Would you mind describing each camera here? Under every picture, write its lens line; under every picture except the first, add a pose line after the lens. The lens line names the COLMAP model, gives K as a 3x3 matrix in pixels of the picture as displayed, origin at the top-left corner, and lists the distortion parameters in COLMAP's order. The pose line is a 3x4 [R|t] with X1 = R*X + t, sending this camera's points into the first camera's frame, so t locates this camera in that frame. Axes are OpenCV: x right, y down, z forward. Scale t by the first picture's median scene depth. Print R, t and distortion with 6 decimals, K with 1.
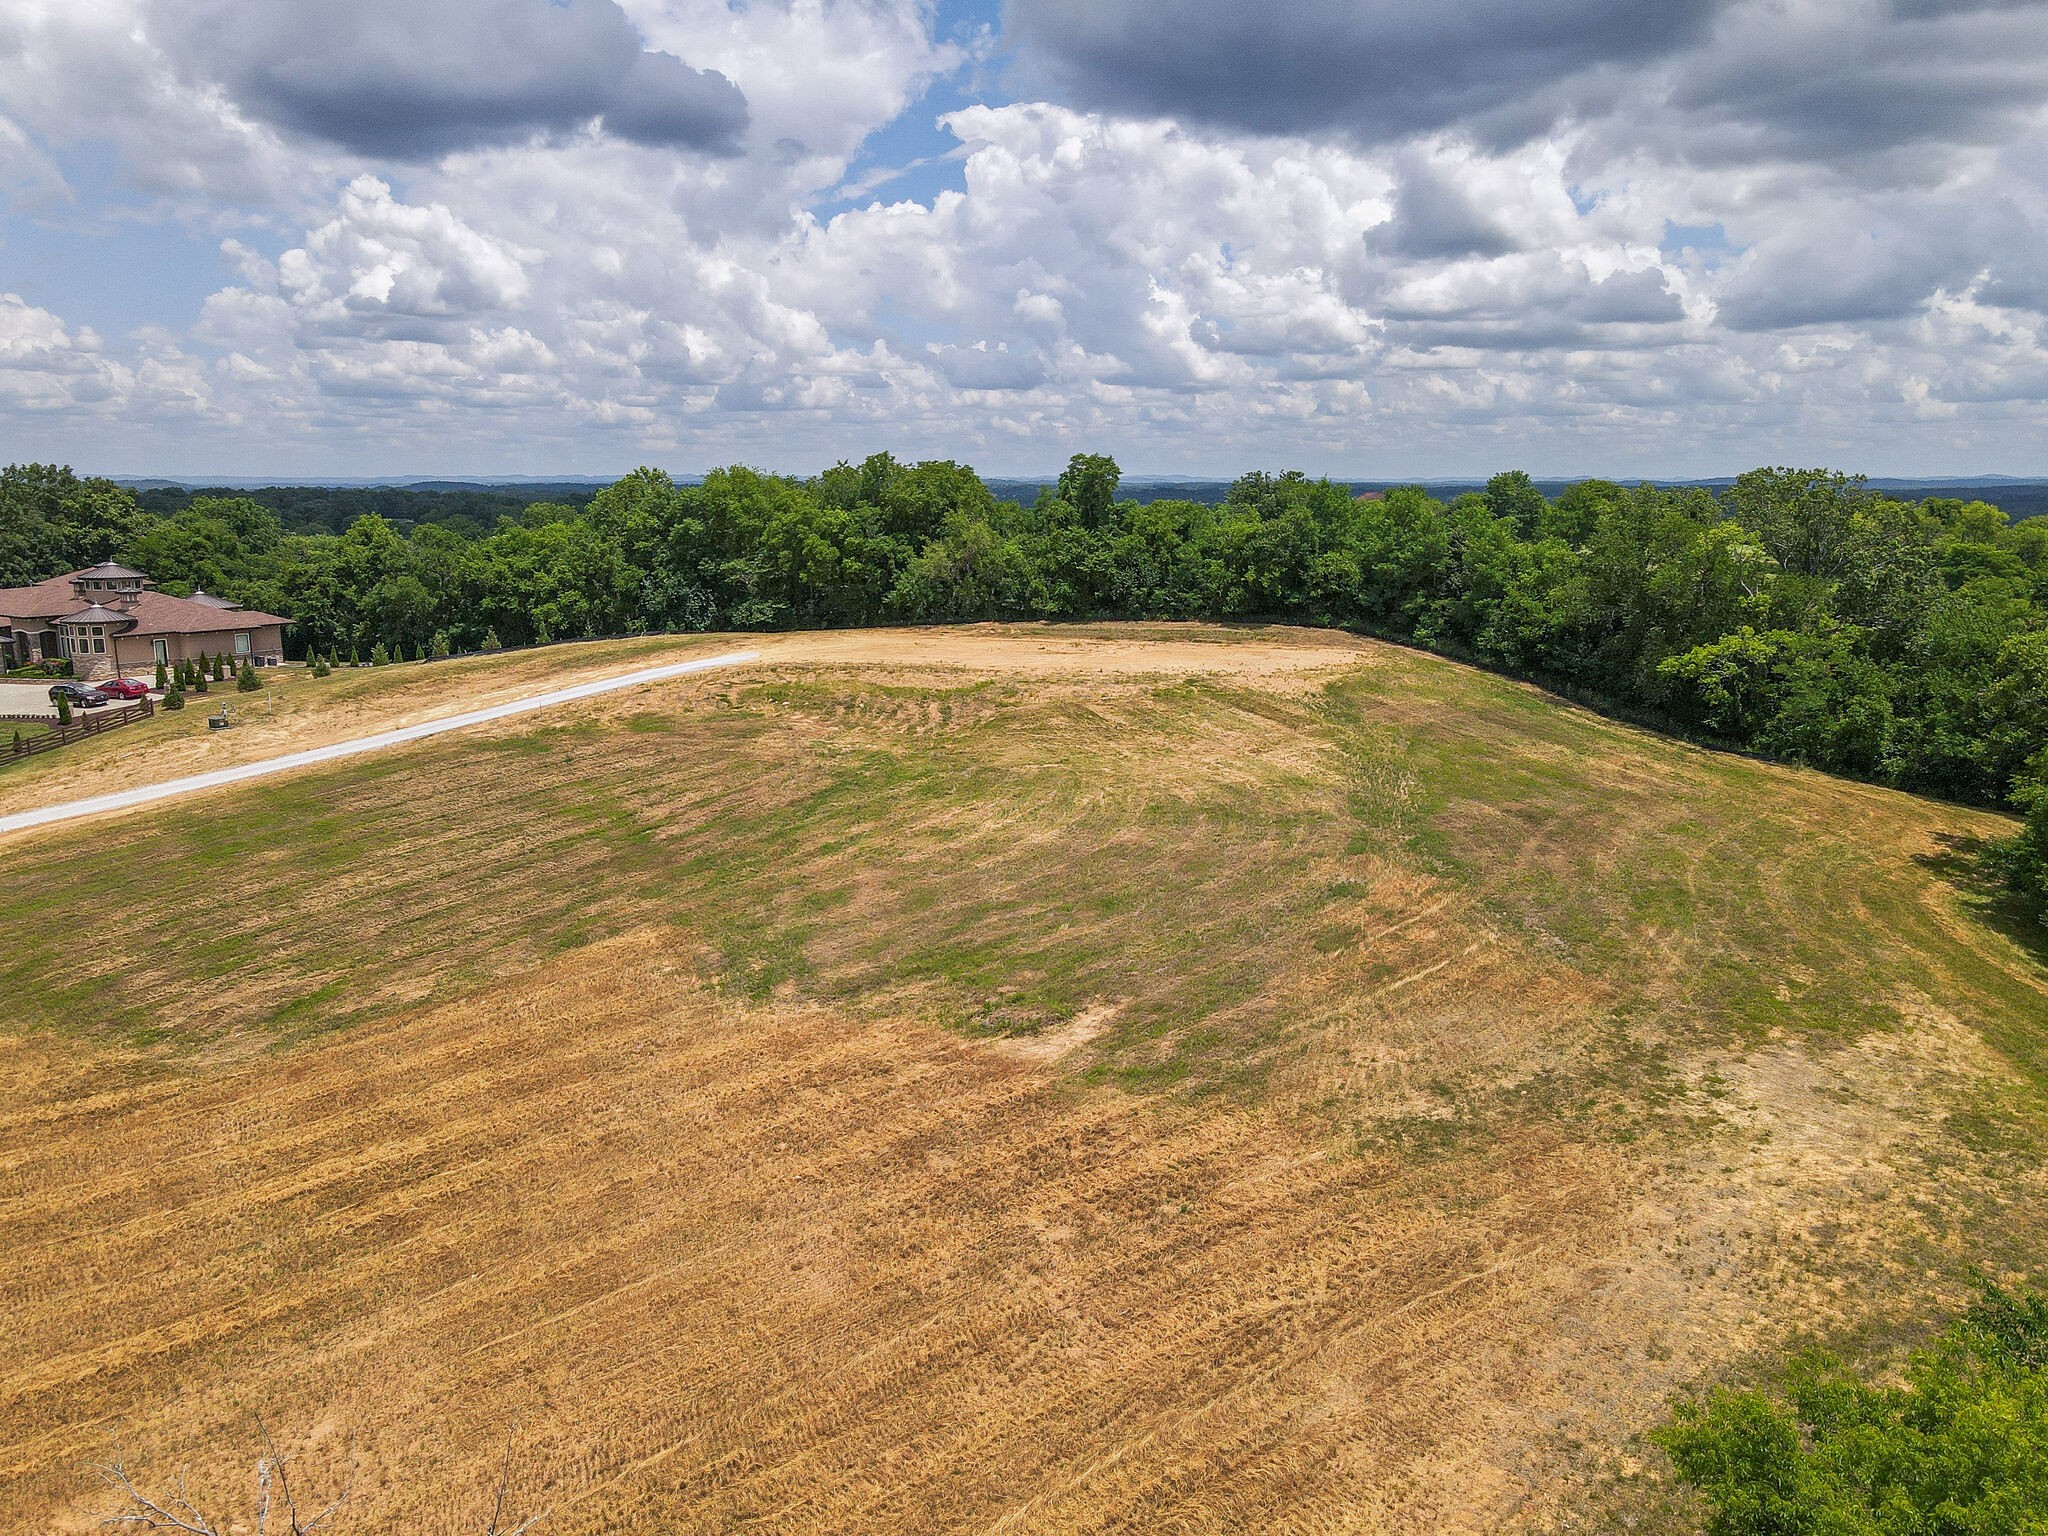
lens RADIAL K [[1520.4, 0, 1017.0], [0, 1520.4, 765.9], [0, 0, 1]] dist [-0.006944, 0.029277]
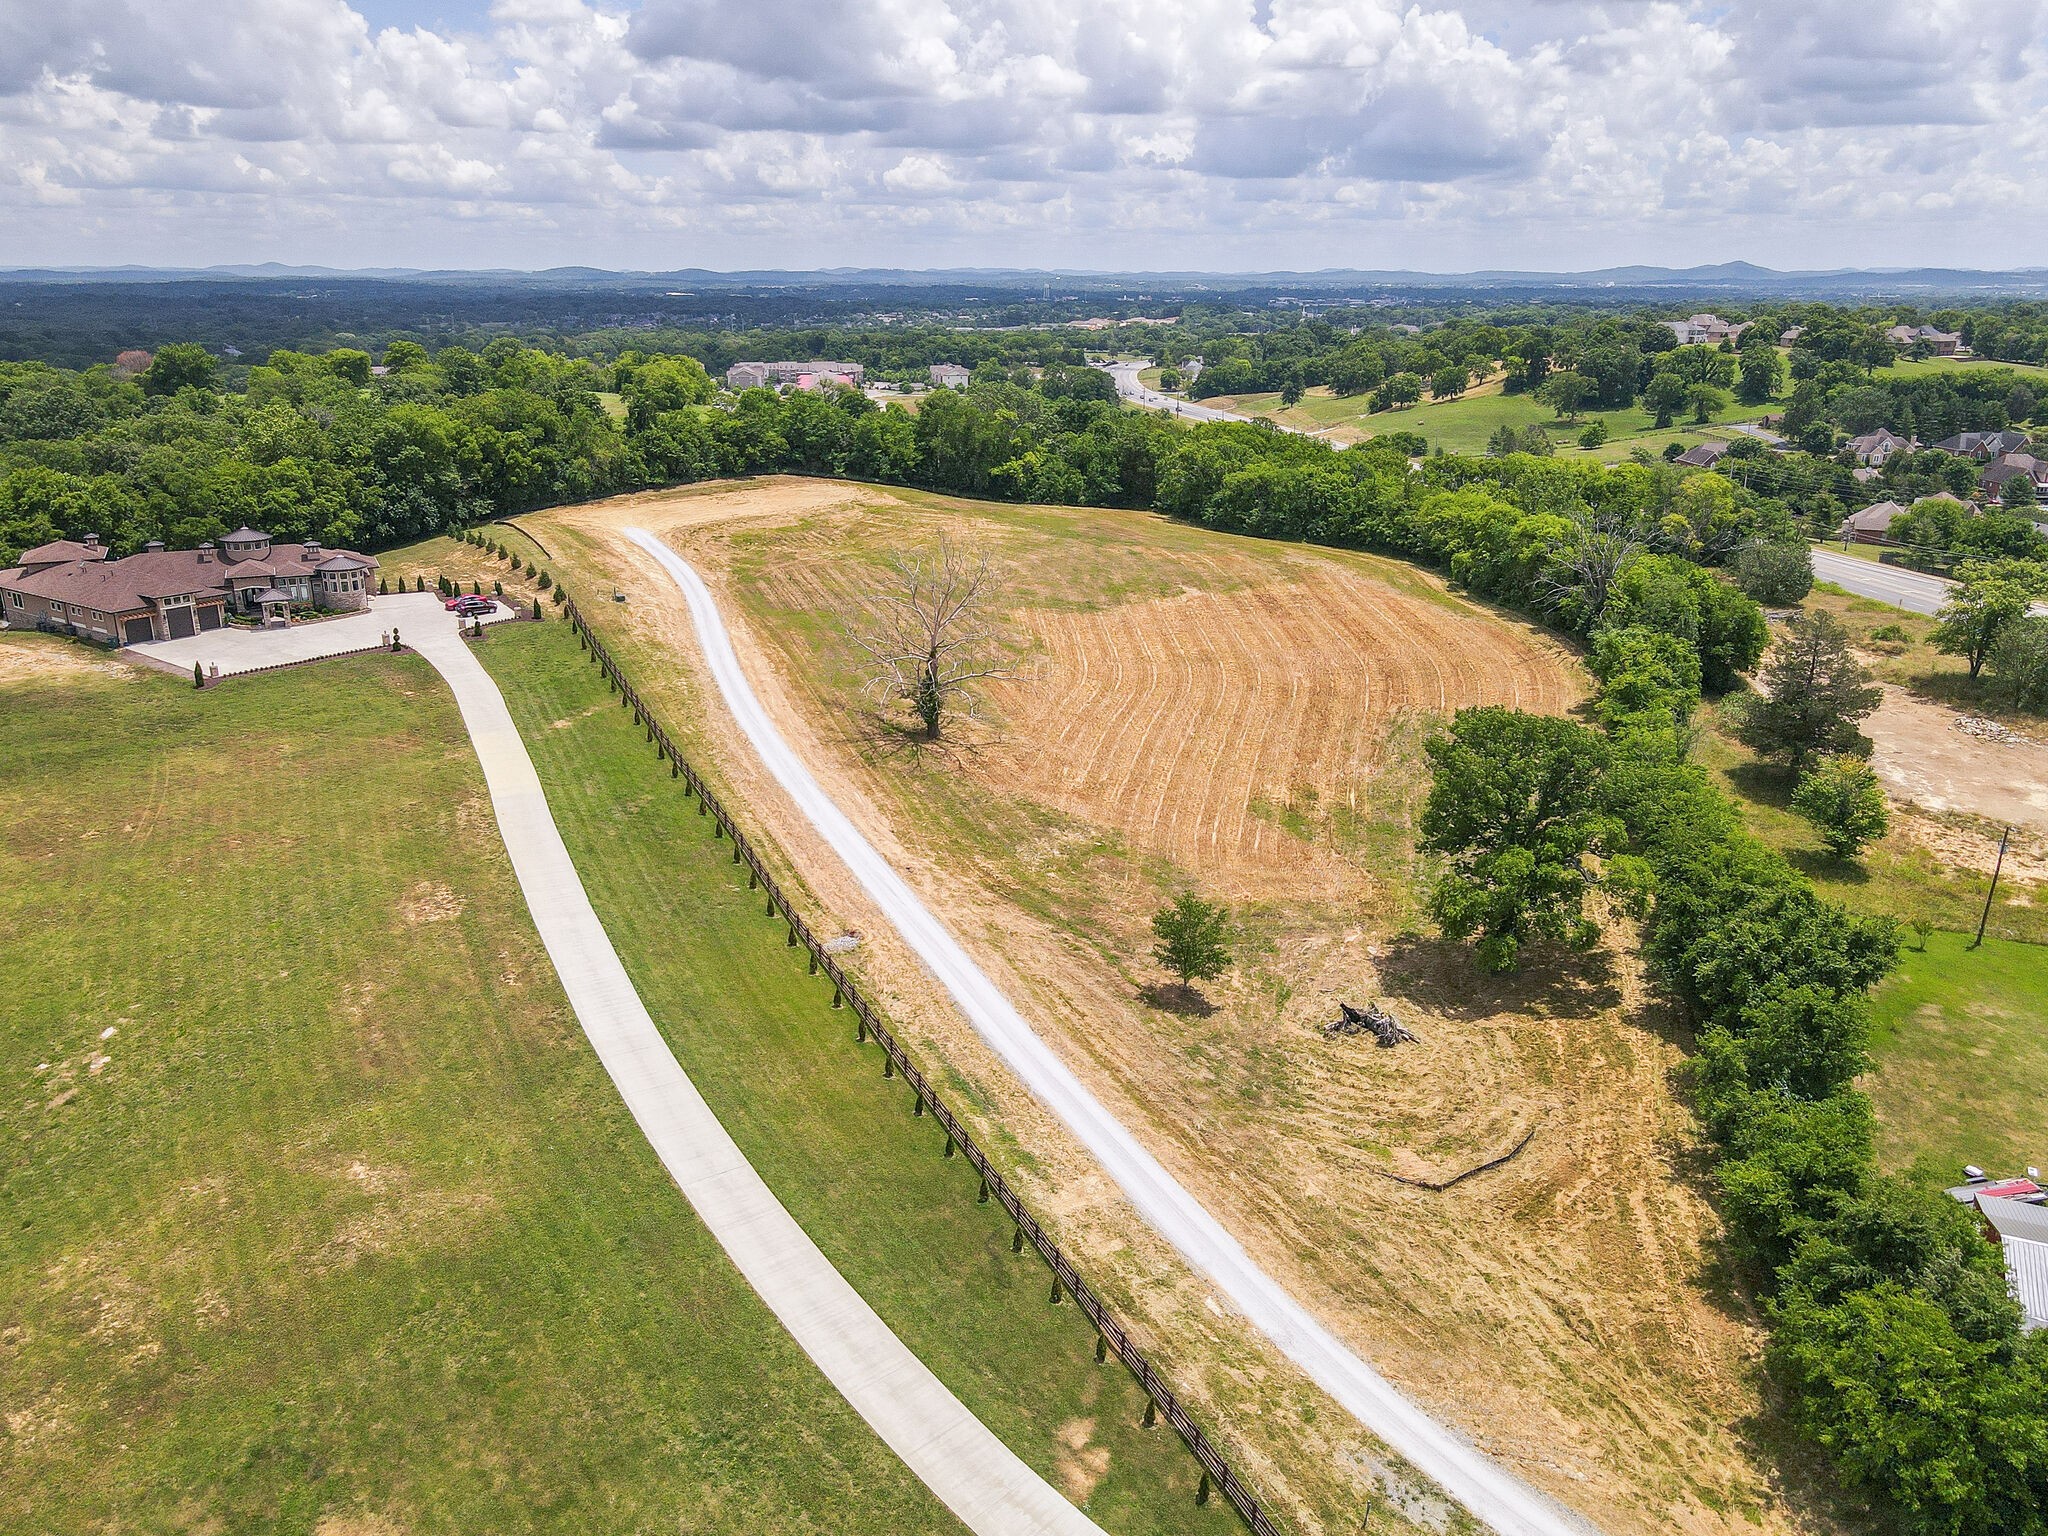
lens RADIAL K [[1520.4, 0, 1017.0], [0, 1520.4, 765.9], [0, 0, 1]] dist [-0.006944, 0.029277]
pose [[0.481437, -0.270488, 0.833699, -1.148745], [0.161025, 0.962295, 0.219223, -0.095993], [-0.861562, 0.028704, 0.506840, -0.154674]]
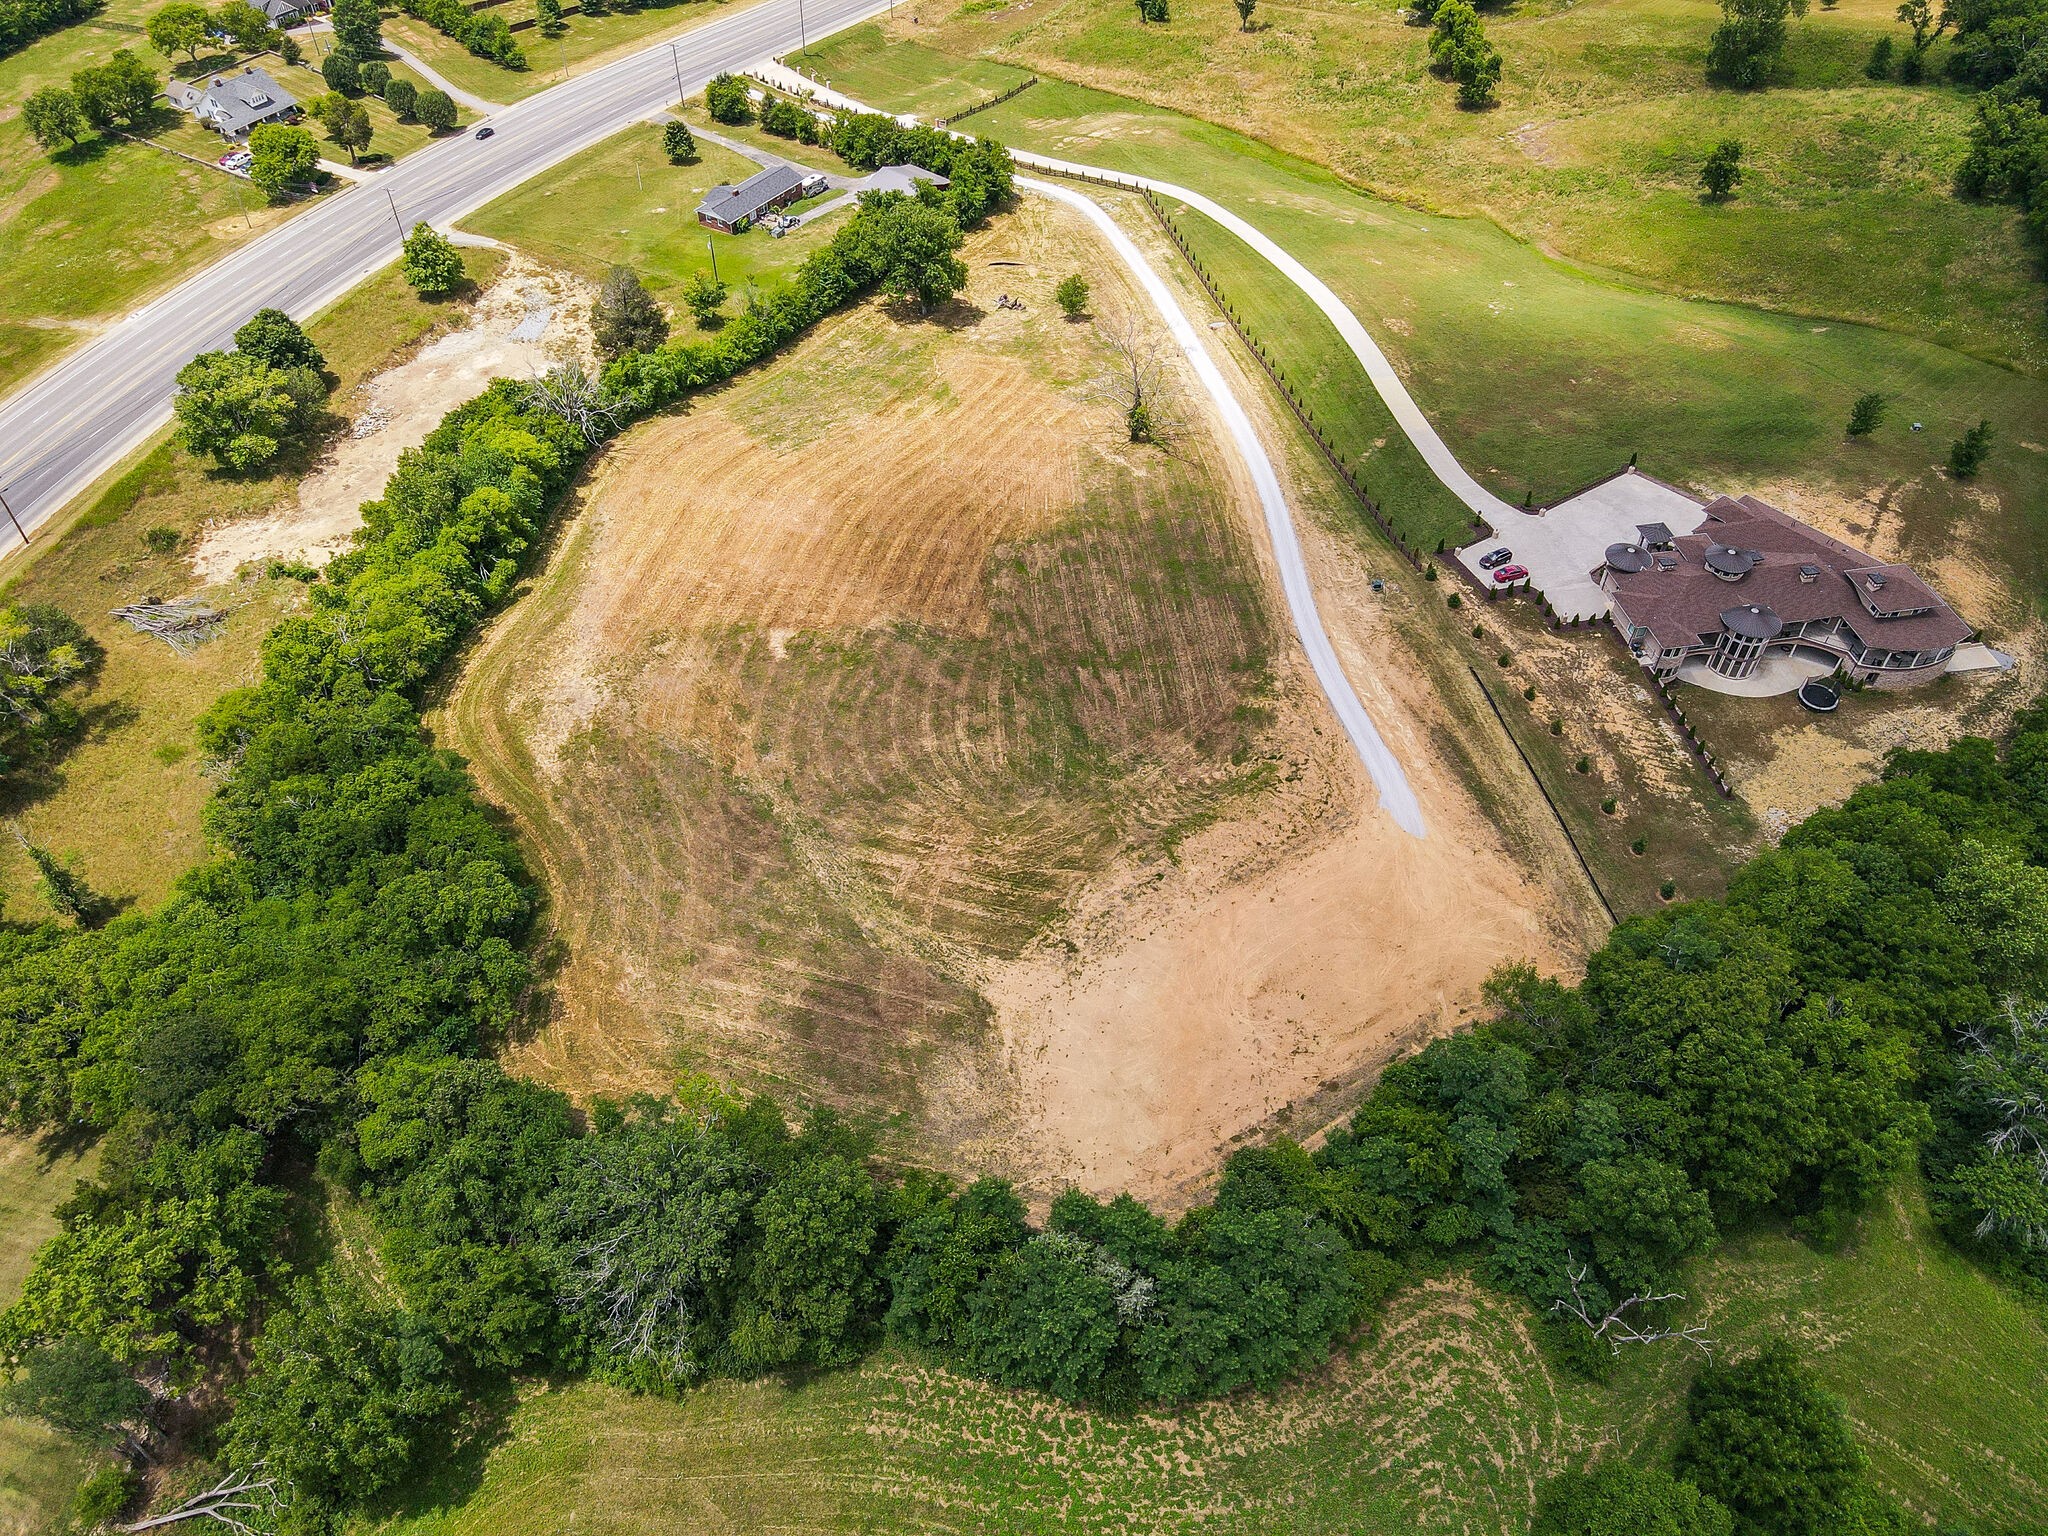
lens RADIAL K [[1507.2, 0, 1012.0], [0, 1507.2, 764.7], [0, 0, 1]] dist [-0.010457, 0.035212]
pose [[-0.710134, 0.510634, -0.484728, 0.493037], [-0.129029, 0.582423, 0.802580, -0.831700], [0.692142, 0.632484, -0.347712, 0.941444]]
